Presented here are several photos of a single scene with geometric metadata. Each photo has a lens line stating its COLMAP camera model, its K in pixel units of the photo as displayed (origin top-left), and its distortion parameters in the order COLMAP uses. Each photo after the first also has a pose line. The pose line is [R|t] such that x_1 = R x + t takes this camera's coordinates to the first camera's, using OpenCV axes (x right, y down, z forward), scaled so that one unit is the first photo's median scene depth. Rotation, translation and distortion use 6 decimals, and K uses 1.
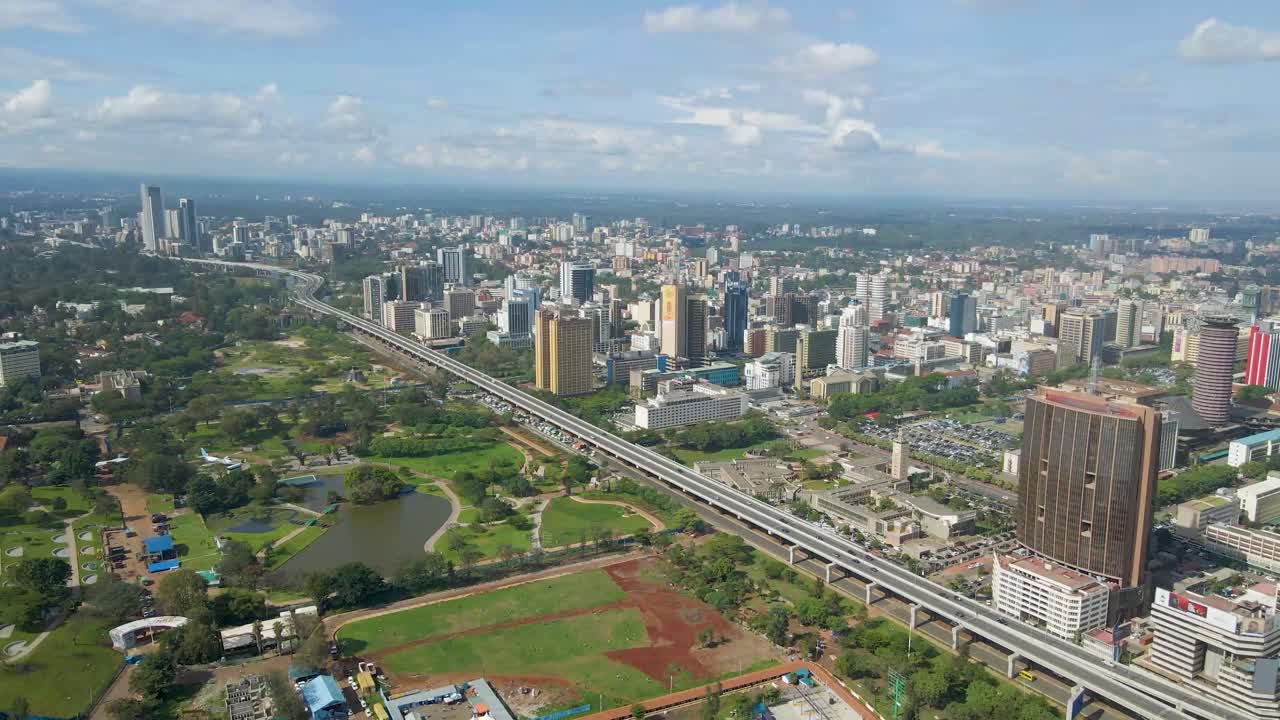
lens RADIAL K [[947.4, 0, 647.4], [0, 947.4, 356.4], [0, 0, 1]] dist [-0.018898, 0.085106]
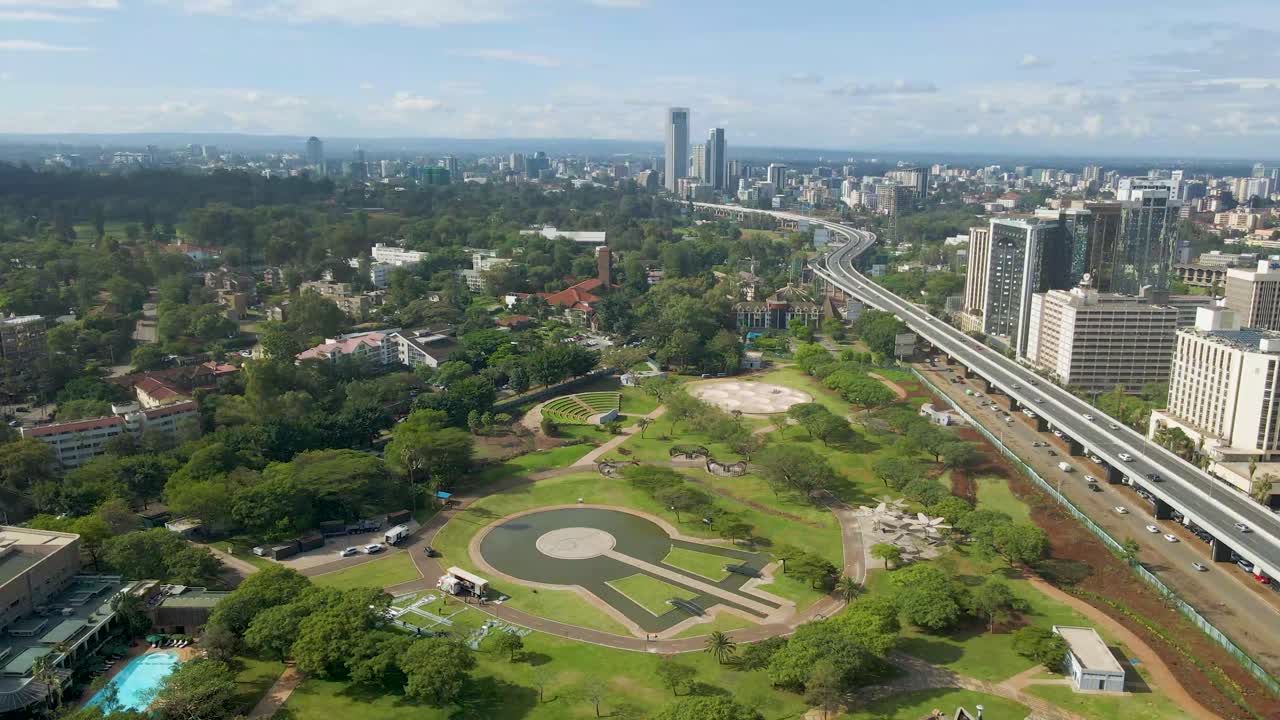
lens RADIAL K [[947.4, 0, 647.4], [0, 947.4, 356.4], [0, 0, 1]] dist [-0.018898, 0.085106]
pose [[0.842360, 0.113216, -0.526889, -0.120362], [-0.097883, 0.993564, 0.057004, -0.022575], [0.529952, 0.003556, 0.848020, 0.357436]]
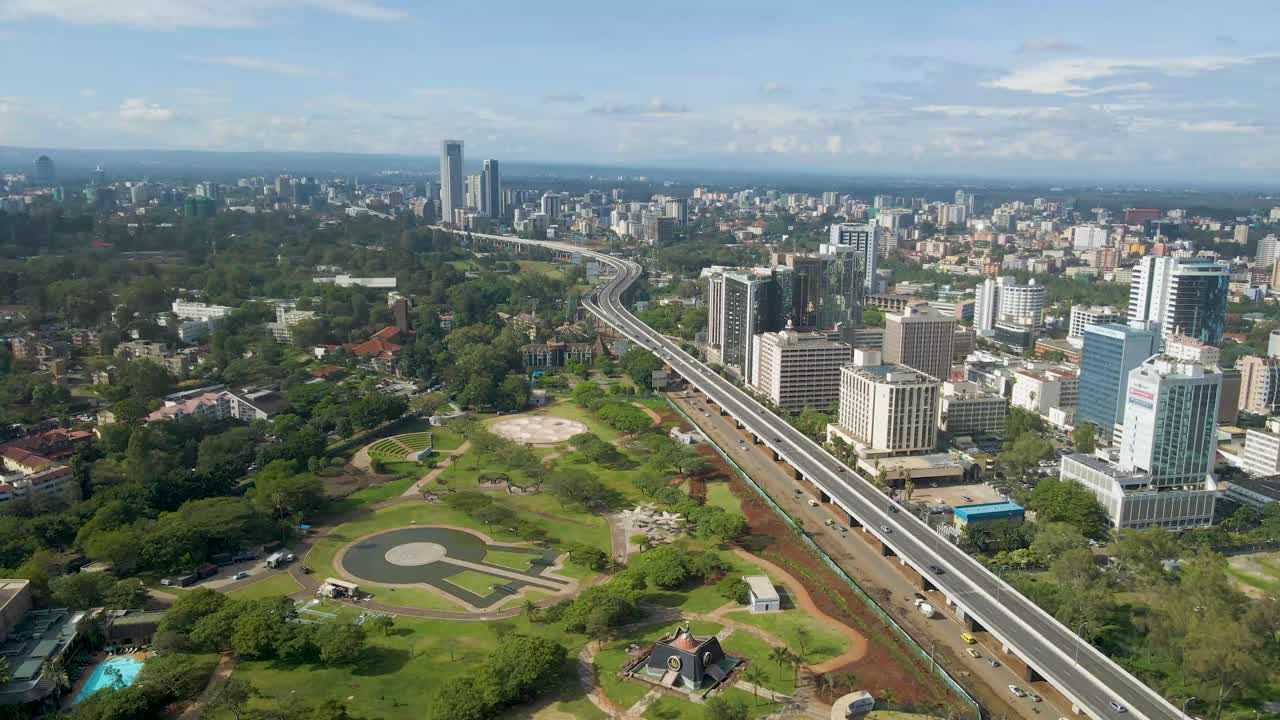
lens RADIAL K [[947.4, 0, 647.4], [0, 947.4, 356.4], [0, 0, 1]] dist [-0.018898, 0.085106]
pose [[0.944663, 0.067352, -0.321053, -0.103104], [-0.063152, 0.997727, 0.023489, -0.030604], [0.321905, -0.001914, 0.946770, 0.317488]]
